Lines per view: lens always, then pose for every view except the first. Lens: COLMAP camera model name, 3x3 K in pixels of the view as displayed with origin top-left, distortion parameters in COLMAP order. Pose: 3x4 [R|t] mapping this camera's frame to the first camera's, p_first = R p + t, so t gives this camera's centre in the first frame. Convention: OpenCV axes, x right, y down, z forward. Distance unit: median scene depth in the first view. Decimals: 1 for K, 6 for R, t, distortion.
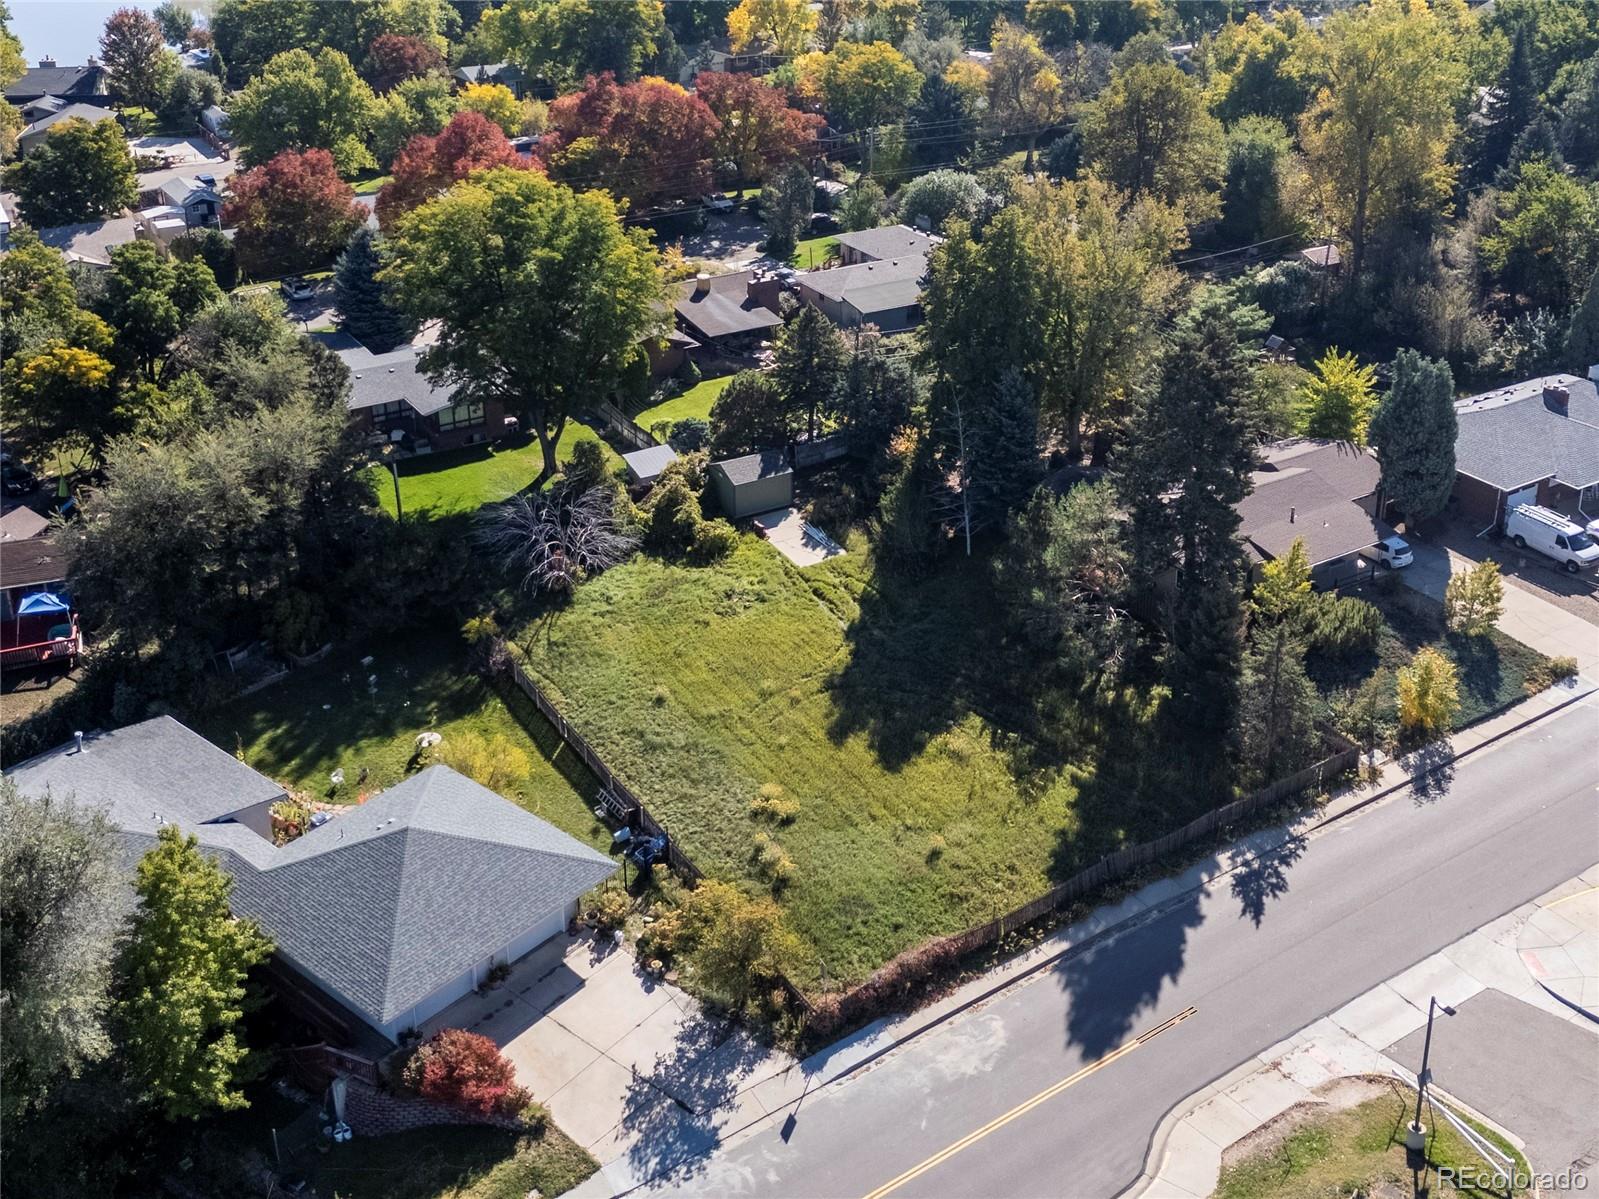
lens RADIAL K [[1546.8, 0, 799.5], [0, 1546.8, 599.5], [0, 0, 1]] dist [0.101642, -0.113677]
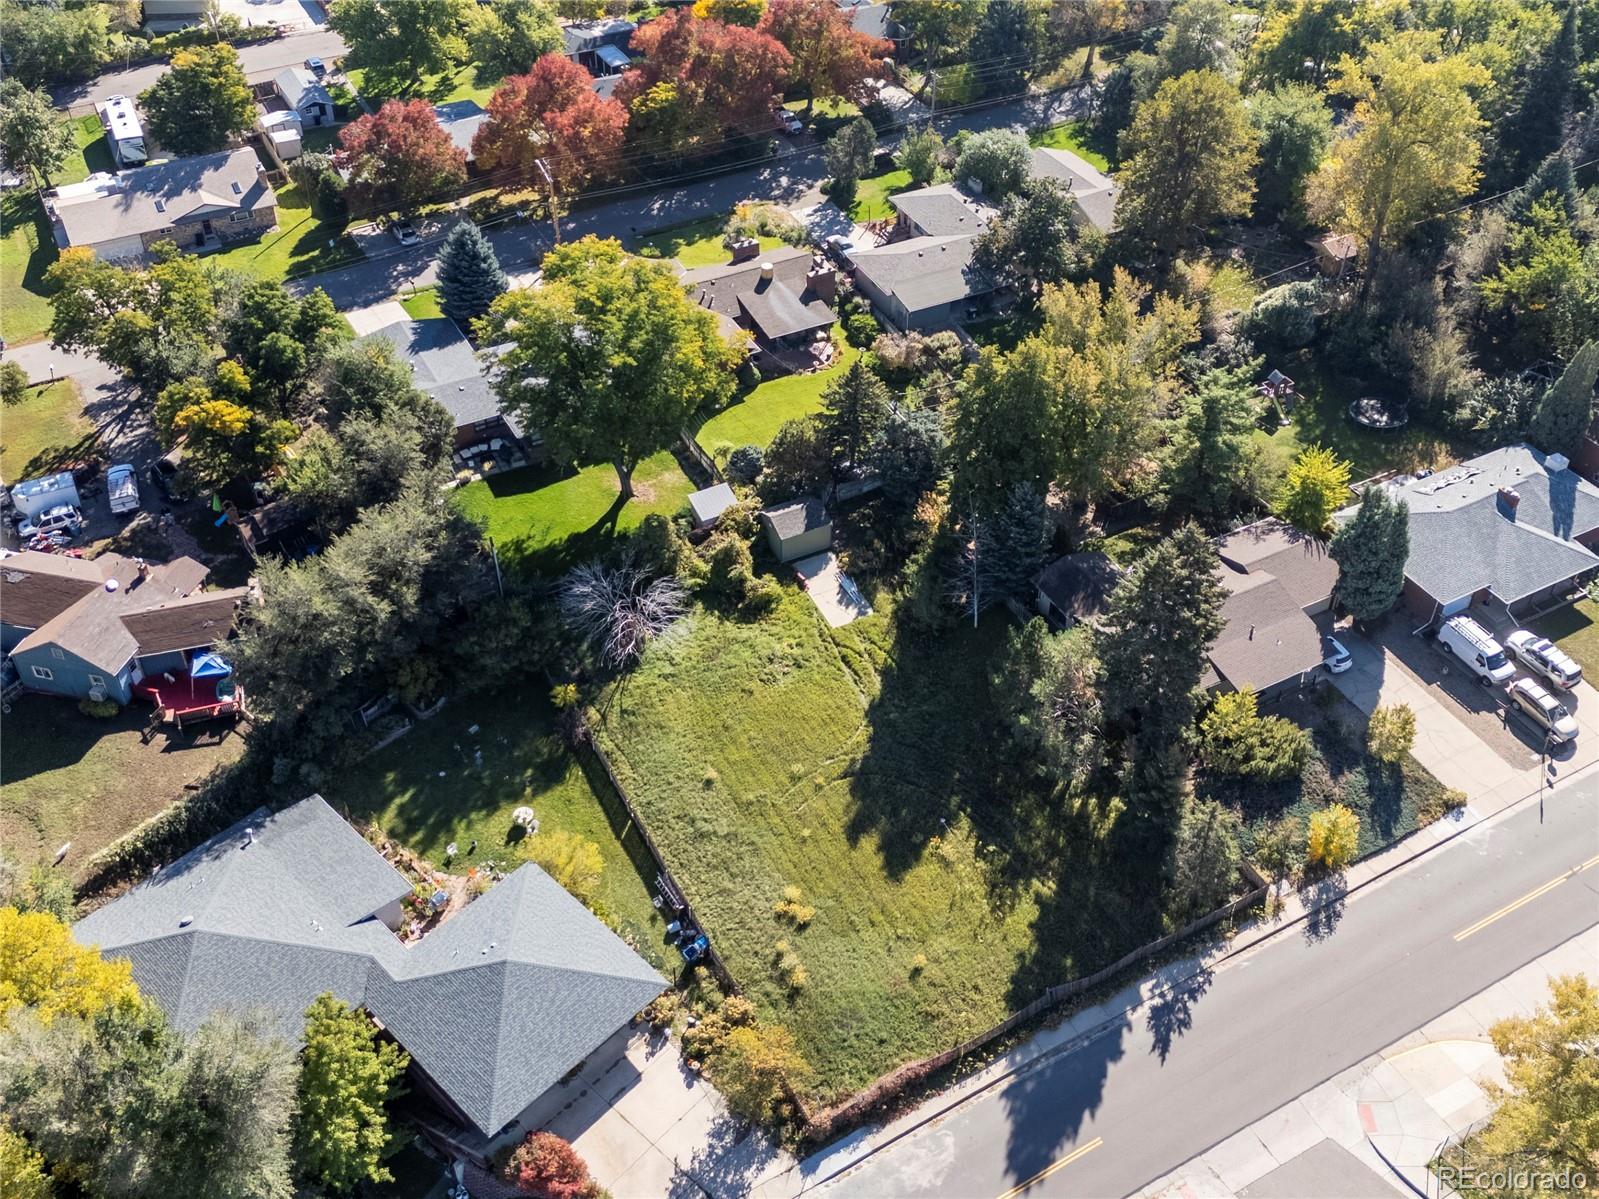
lens RADIAL K [[1358.3, 0, 807.8], [0, 1358.3, 645.7], [0, 0, 1]] dist [0.085385, -0.066404]
pose [[0.998279, 0.050175, -0.030340, 0.016707], [-0.040134, 0.961941, 0.270293, -0.357656], [0.042748, -0.268610, 0.962300, -0.009217]]
